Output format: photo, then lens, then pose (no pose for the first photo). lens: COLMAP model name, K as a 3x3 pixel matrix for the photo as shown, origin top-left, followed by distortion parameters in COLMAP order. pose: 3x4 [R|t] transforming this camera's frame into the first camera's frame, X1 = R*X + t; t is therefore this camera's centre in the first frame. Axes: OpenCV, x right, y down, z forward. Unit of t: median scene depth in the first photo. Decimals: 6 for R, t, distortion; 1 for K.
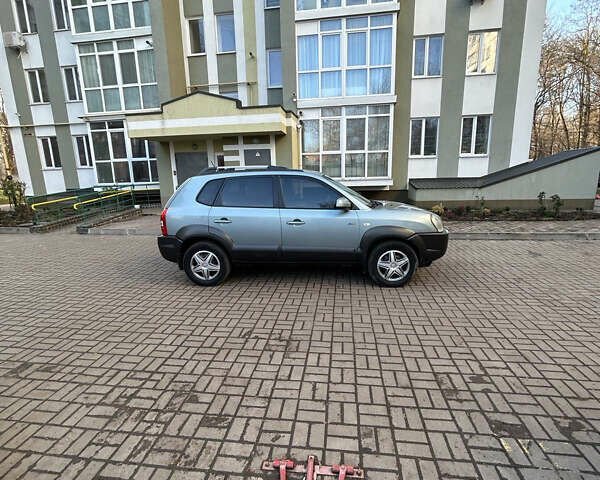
lens RADIAL K [[322.0, 0, 301.9], [0, 322.0, 239.9], [0, 0, 1]] dist [-0.003306, -0.001121]
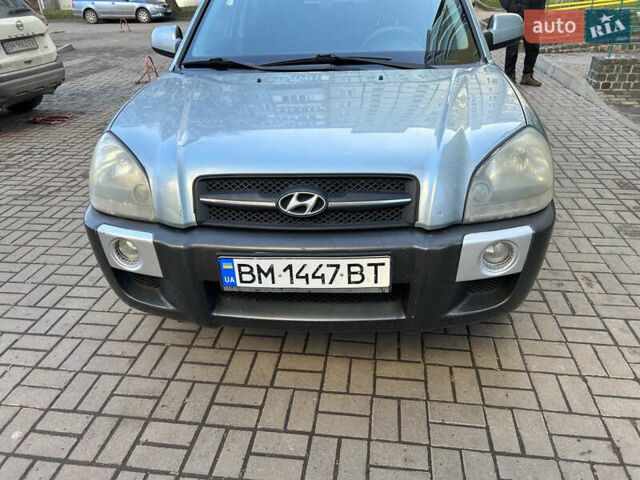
lens RADIAL K [[483.0, 0, 318.8], [0, 483.0, 234.9], [0, 0, 1]] dist [0.023272, -0.004291]
pose [[-0.009607, 0.476100, -0.879339, 0.679799], [-0.173795, 0.865201, 0.470344, -0.190405], [0.984735, 0.157343, 0.074432, 1.003394]]
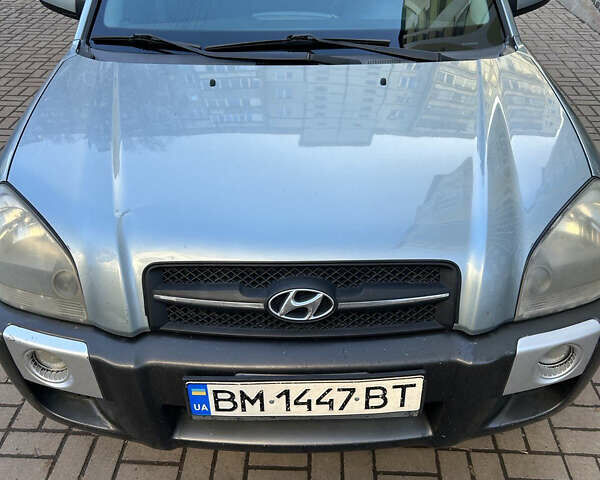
lens RADIAL K [[591.1, 0, 299.0], [0, 591.1, 225.7], [0, 0, 1]] dist [0.008047, -0.004139]
pose [[0.082005, 0.552629, -0.829383, 0.609007], [-0.204172, 0.823851, 0.528756, -0.231134], [0.975494, 0.125976, 0.180392, 0.961020]]
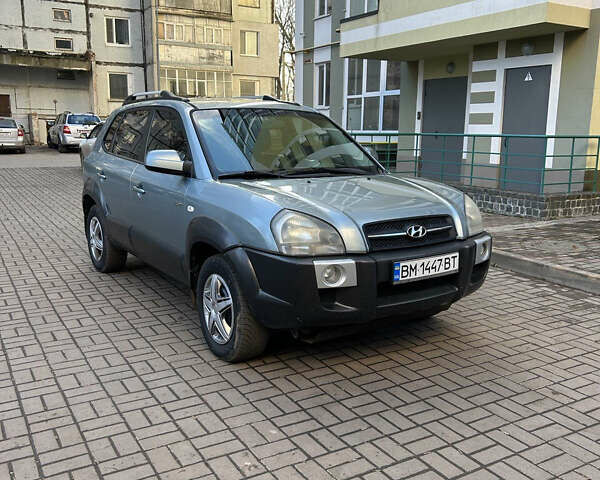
lens RADIAL K [[598.5, 0, 300.0], [0, 598.5, 240.0], [0, 0, 1]] dist [0.055791, -0.082511]
pose [[0.617805, 0.176771, -0.766204, 0.859107], [-0.186744, 0.979510, 0.075408, -0.086666], [0.763835, 0.096497, 0.638157, 0.477058]]
